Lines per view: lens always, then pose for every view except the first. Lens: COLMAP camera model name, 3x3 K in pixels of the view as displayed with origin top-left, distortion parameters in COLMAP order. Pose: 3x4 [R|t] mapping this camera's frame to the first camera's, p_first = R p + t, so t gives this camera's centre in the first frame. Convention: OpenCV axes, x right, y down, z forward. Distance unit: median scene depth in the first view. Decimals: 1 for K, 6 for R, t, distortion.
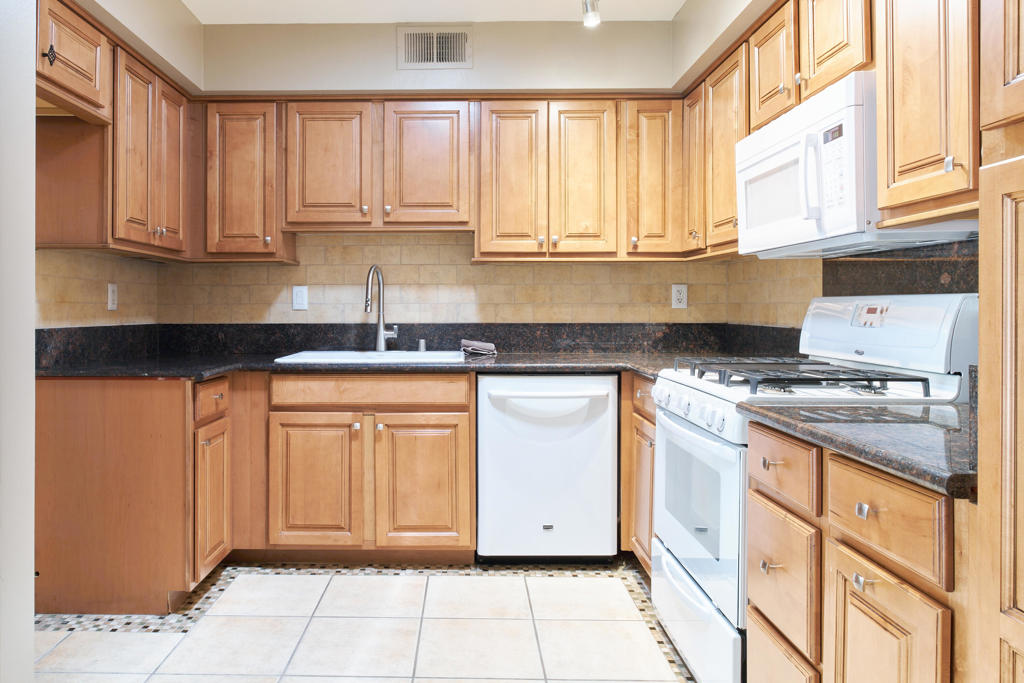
lens RADIAL K [[697.1, 0, 448.6], [0, 697.1, 310.0], [0, 0, 1]] dist [-0.003074, -0.002745]
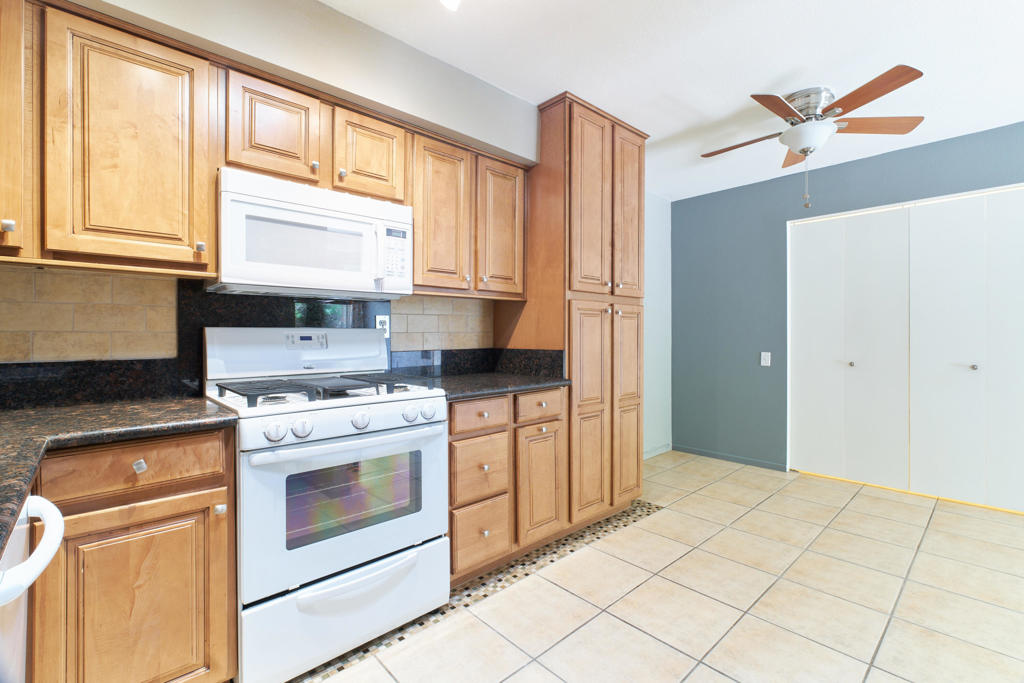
lens RADIAL K [[455.7, 0, 514.6], [0, 455.7, 335.2], [0, 0, 1]] dist [-0.000097, 0.000596]
pose [[-0.701395, -0.003190, 0.712765, -0.447005], [0.003355, 0.999964, 0.007776, -0.012850], [-0.712765, 0.007845, -0.701359, 1.601814]]
